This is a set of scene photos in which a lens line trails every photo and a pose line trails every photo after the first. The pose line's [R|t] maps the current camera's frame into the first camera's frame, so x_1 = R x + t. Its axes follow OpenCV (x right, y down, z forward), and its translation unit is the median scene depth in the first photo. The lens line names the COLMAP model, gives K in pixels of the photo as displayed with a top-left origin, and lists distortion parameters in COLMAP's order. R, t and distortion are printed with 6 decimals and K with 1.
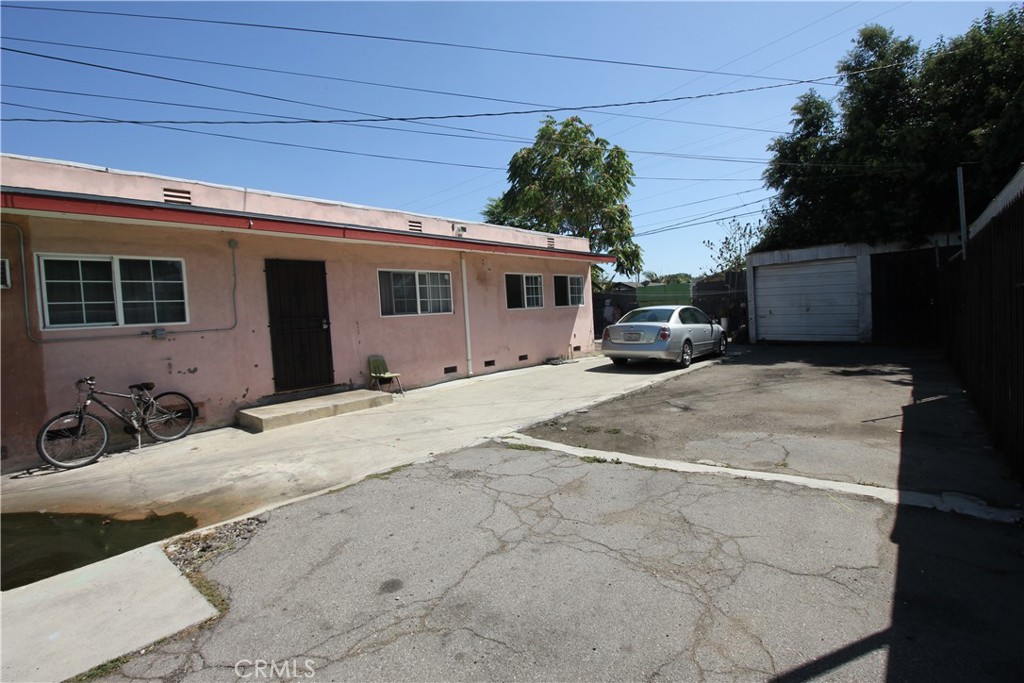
lens RADIAL K [[476.7, 0, 508.2], [0, 476.7, 337.2], [0, 0, 1]] dist [-0.002171, -0.009496]
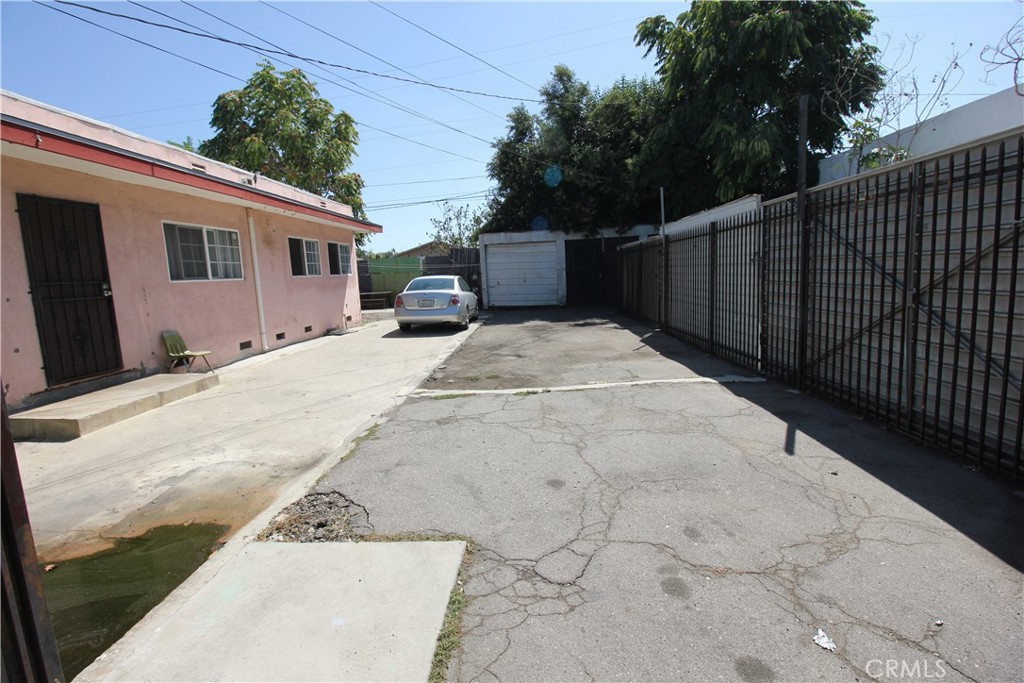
lens RADIAL K [[476.7, 0, 509.8], [0, 476.7, 335.8], [0, 0, 1]] dist [-0.002171, -0.009496]
pose [[0.785930, -0.061596, 0.615240, -0.285607], [0.031305, 0.997714, 0.059897, 0.015222], [-0.617523, -0.027815, 0.786061, 0.027160]]
